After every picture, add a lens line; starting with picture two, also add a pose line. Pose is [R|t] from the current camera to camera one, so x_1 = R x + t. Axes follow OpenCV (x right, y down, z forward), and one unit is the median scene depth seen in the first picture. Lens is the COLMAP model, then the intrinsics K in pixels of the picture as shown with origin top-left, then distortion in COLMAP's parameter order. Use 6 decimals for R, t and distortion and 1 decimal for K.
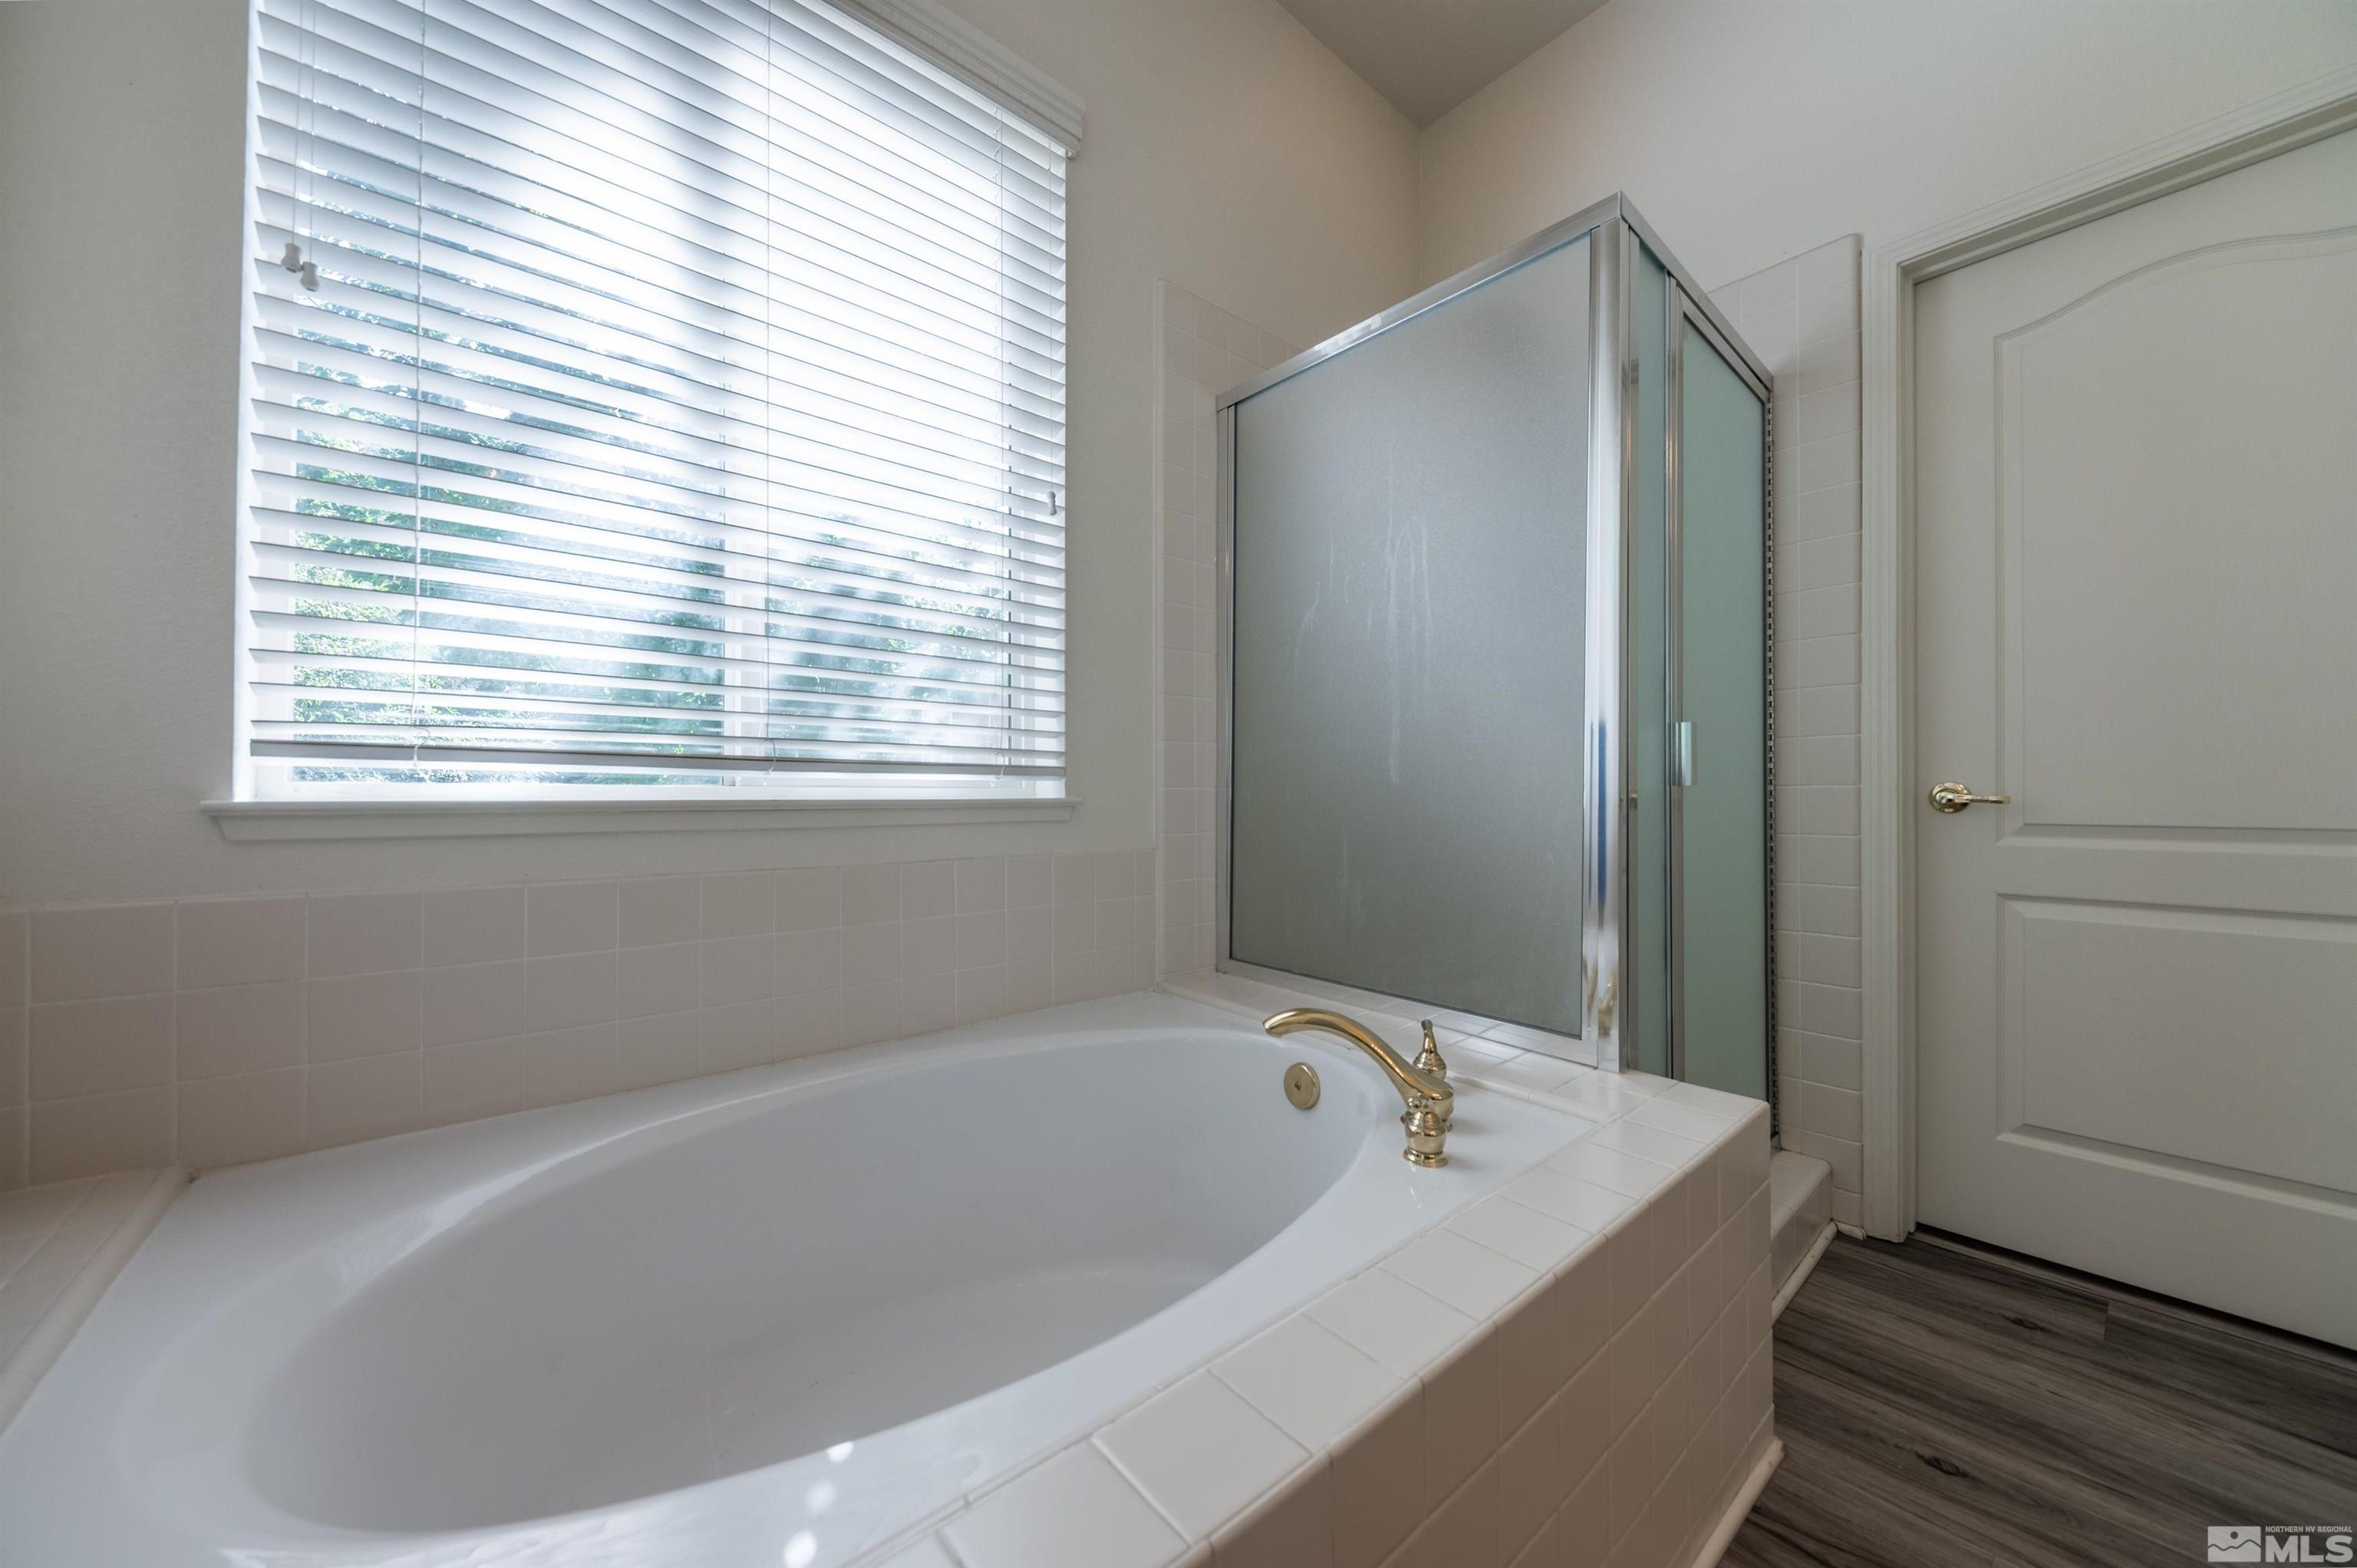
lens RADIAL K [[822.4, 0, 1179.4], [0, 822.4, 790.8], [0, 0, 1]] dist [0.014553, -0.008701]
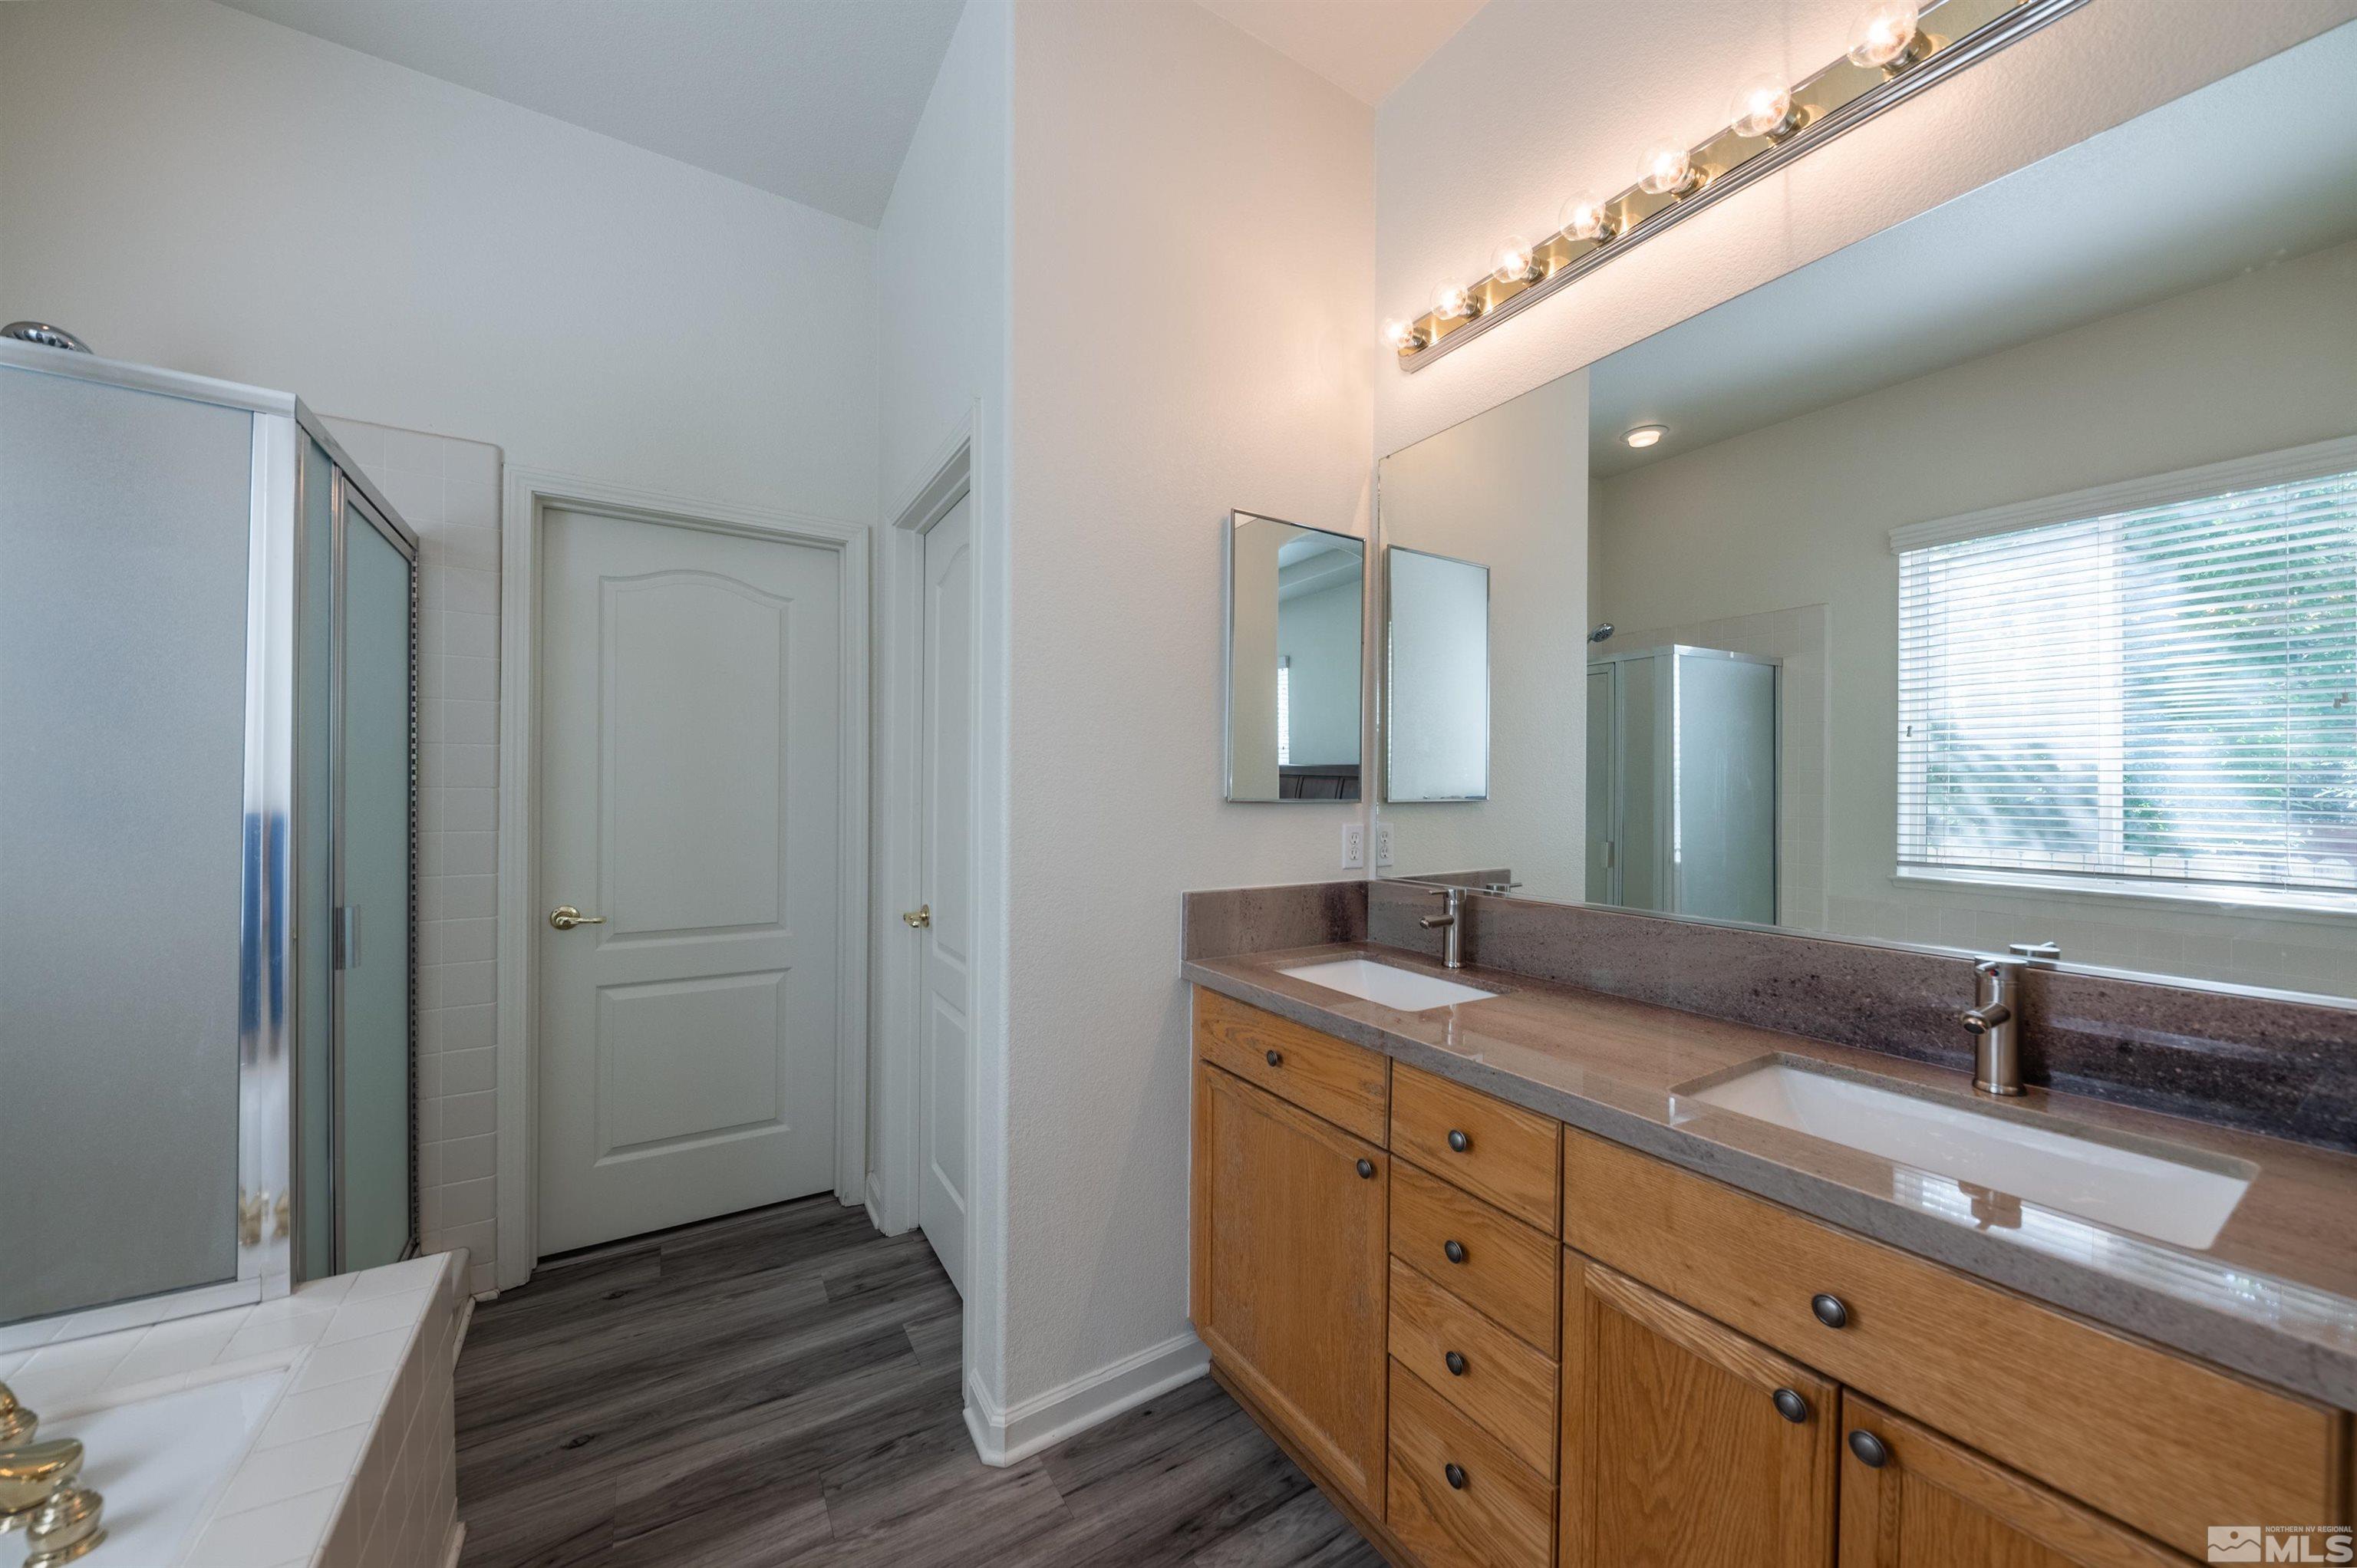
lens RADIAL K [[822.4, 0, 1179.4], [0, 822.4, 790.8], [0, 0, 1]] dist [0.014553, -0.008701]
pose [[0.143208, -0.001123, 0.989692, -0.229505], [-0.012927, 0.999912, 0.003005, -0.219985], [-0.989608, -0.013224, 0.143180, -0.147055]]
